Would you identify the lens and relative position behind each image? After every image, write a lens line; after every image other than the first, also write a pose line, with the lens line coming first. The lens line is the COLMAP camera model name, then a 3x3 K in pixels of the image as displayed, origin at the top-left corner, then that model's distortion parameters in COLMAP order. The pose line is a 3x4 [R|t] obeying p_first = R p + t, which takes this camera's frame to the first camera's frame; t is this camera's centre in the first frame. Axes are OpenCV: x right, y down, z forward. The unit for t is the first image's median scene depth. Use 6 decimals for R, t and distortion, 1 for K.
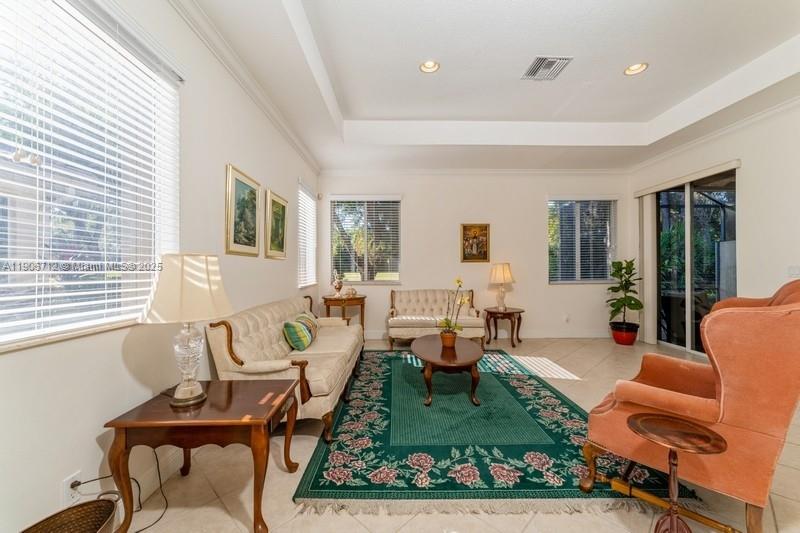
lens RADIAL K [[314.0, 0, 400.0], [0, 314.0, 266.5], [0, 0, 1]] dist [0.000510, 0.000070]
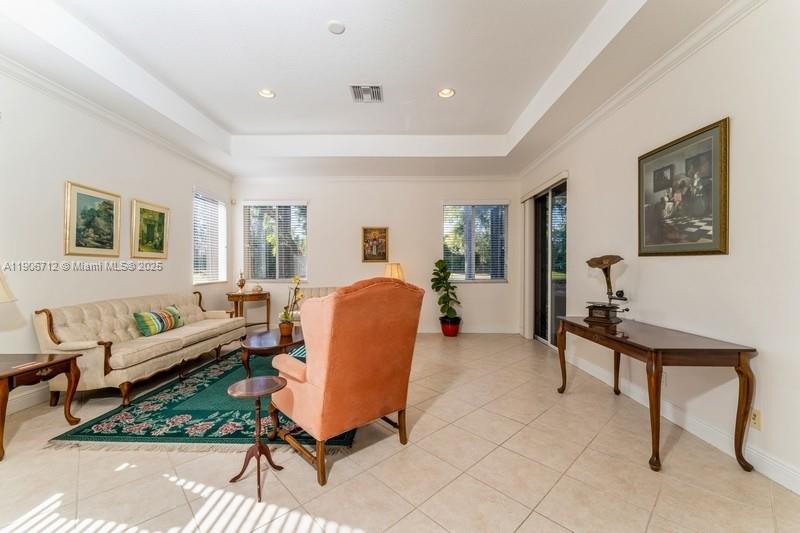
lens RADIAL K [[317.2, 0, 400.1], [0, 317.2, 267.2], [0, 0, 1]] dist [0.001420, 0.000274]
pose [[0.999464, 0.004229, -0.032456, 0.897848], [-0.004034, 0.999973, 0.006086, -0.008133], [0.032481, -0.005952, 0.999455, -0.226939]]
